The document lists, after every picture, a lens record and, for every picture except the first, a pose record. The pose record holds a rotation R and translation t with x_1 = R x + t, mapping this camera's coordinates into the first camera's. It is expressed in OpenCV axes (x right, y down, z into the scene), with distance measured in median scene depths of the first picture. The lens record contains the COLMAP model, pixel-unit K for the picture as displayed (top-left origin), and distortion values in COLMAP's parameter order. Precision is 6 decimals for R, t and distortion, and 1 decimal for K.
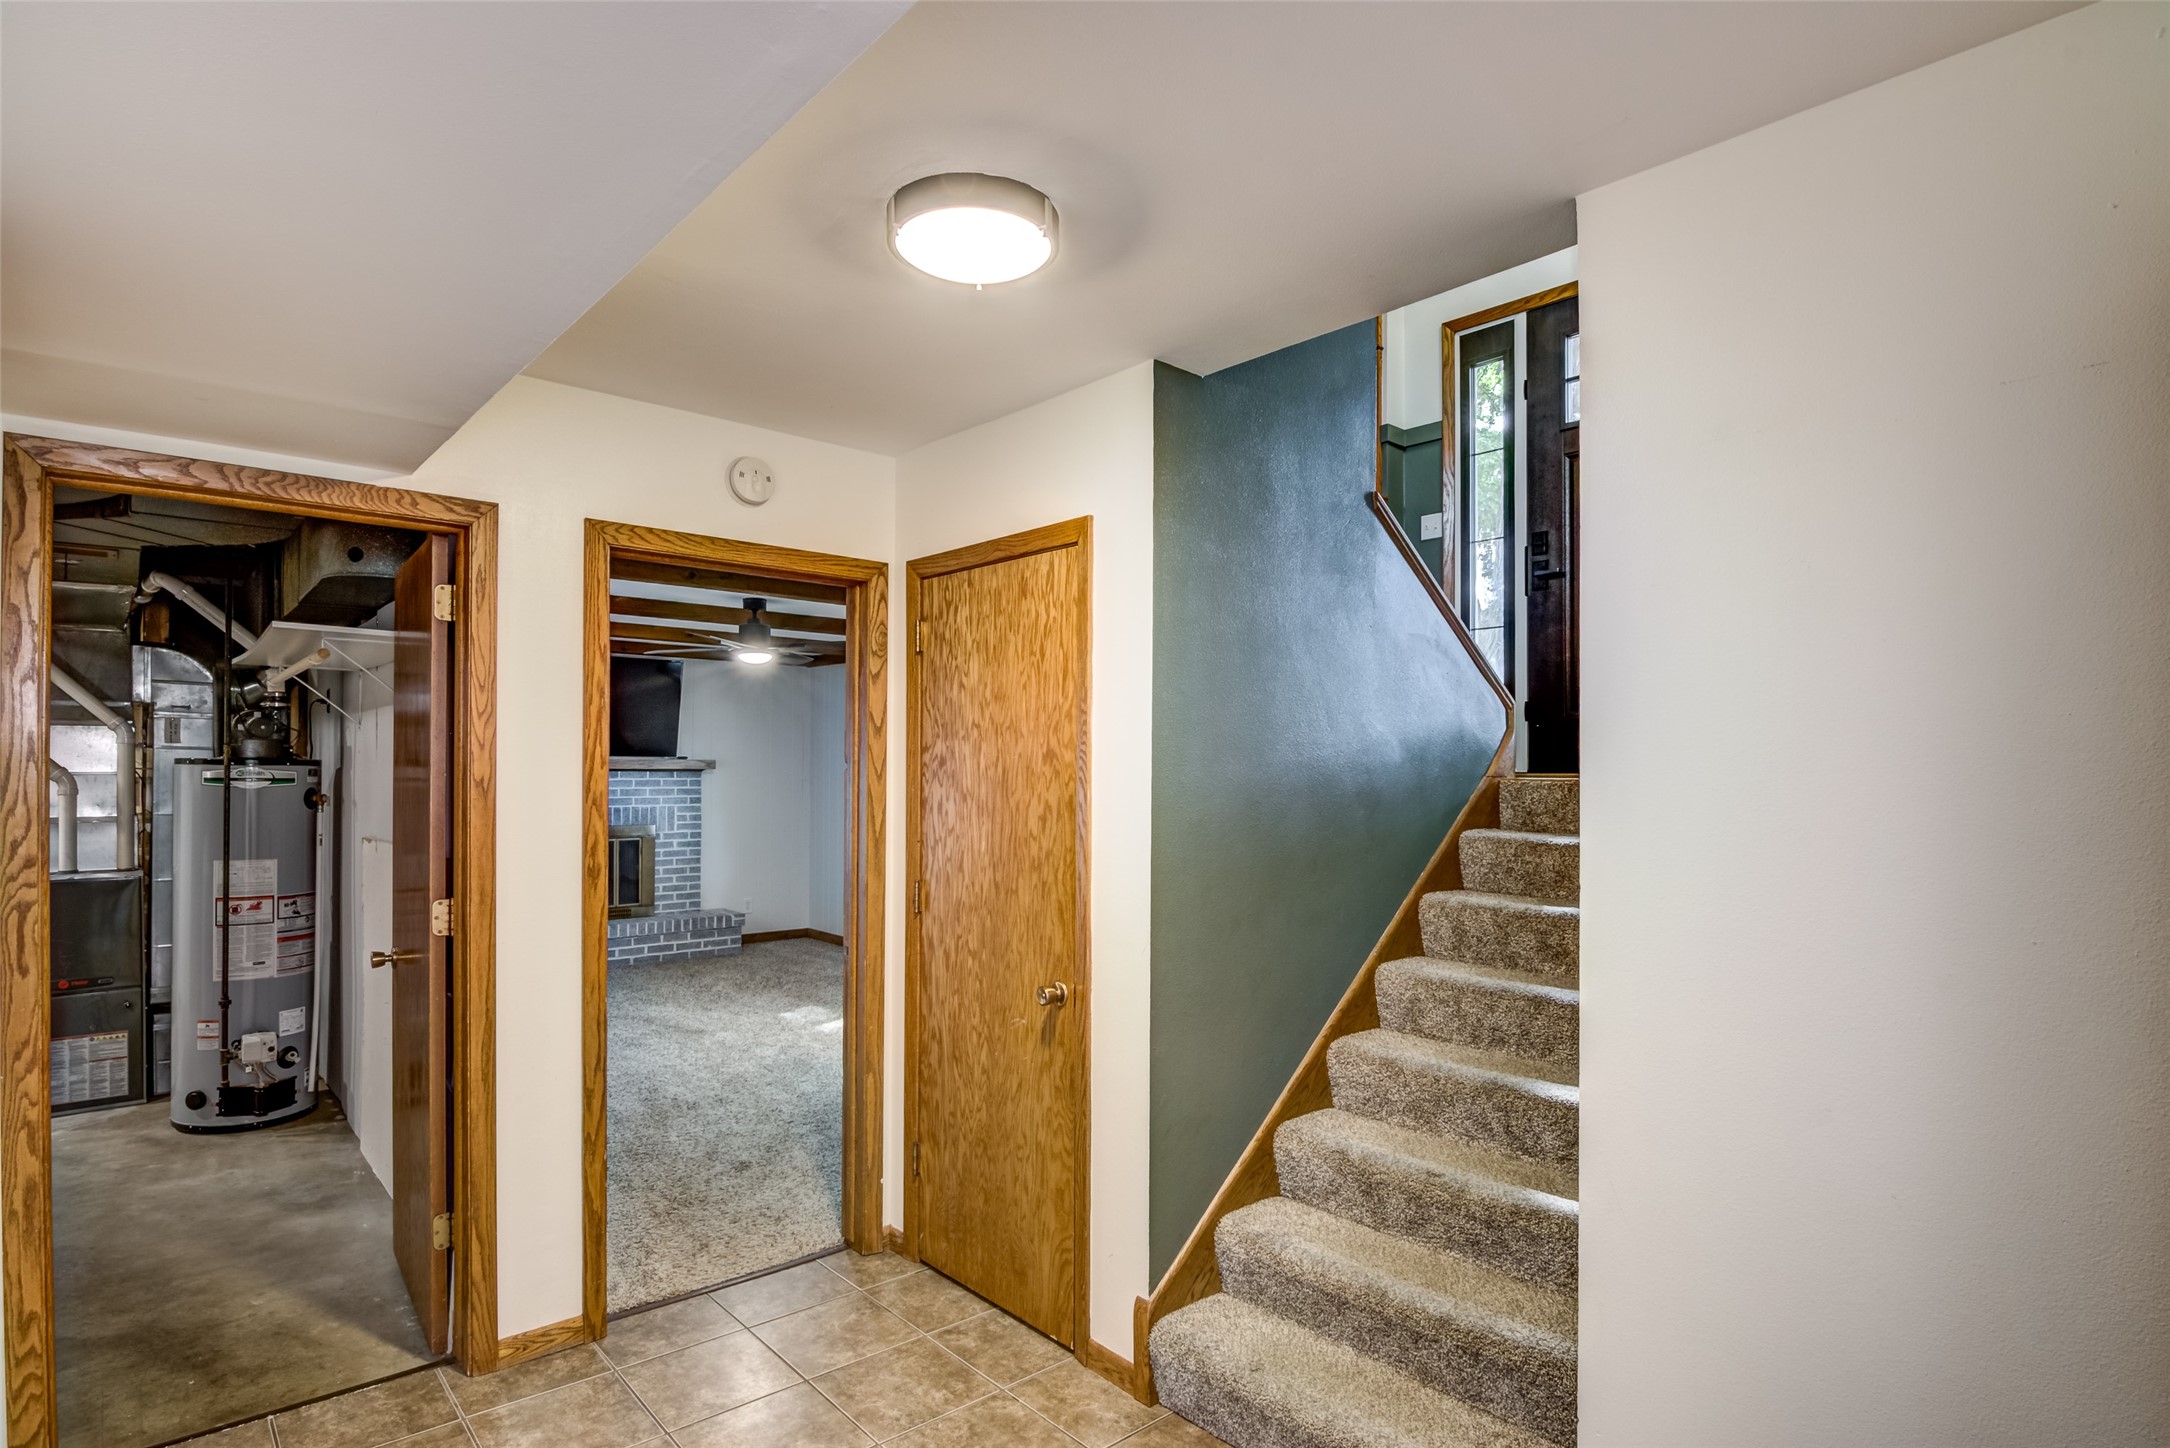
lens RADIAL K [[1119.3, 0, 1090.4], [0, 1119.3, 767.6], [0, 0, 1]] dist [0.000035, 0.000003]
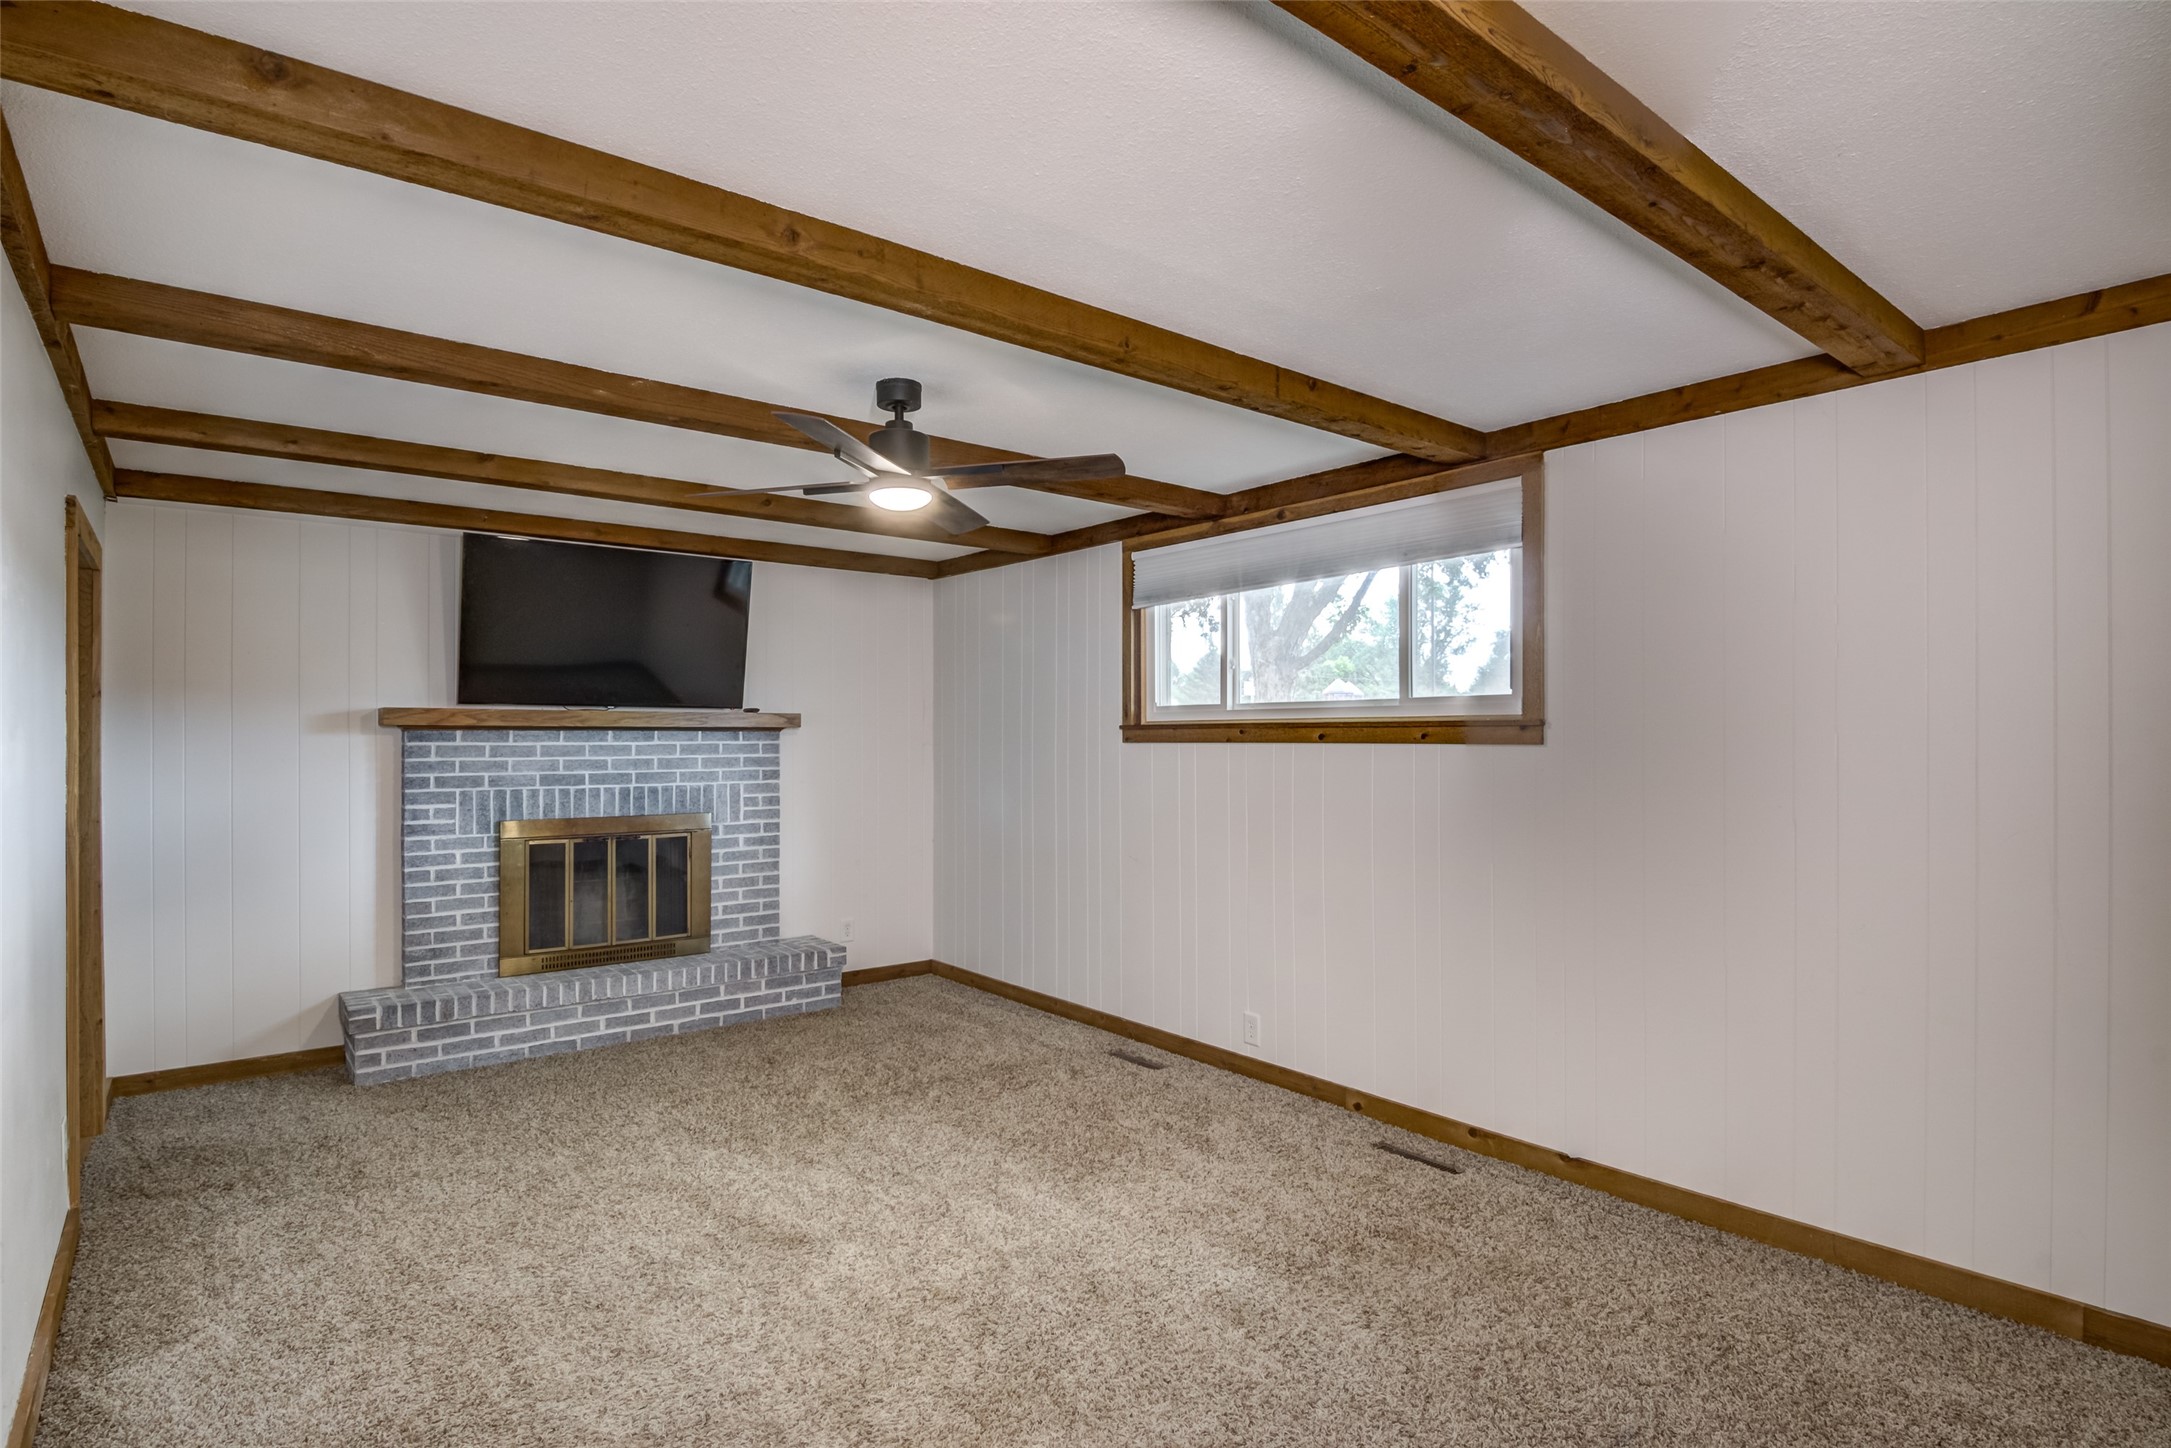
lens RADIAL K [[1119.8, 0, 1088.0], [0, 1119.8, 726.5], [0, 0, 1]] dist [0.000035, 0.000003]
pose [[0.998840, -0.008344, -0.047422, -0.140138], [0.007994, 0.999939, -0.007563, 0.007663], [0.047482, 0.007175, 0.998846, 0.363307]]
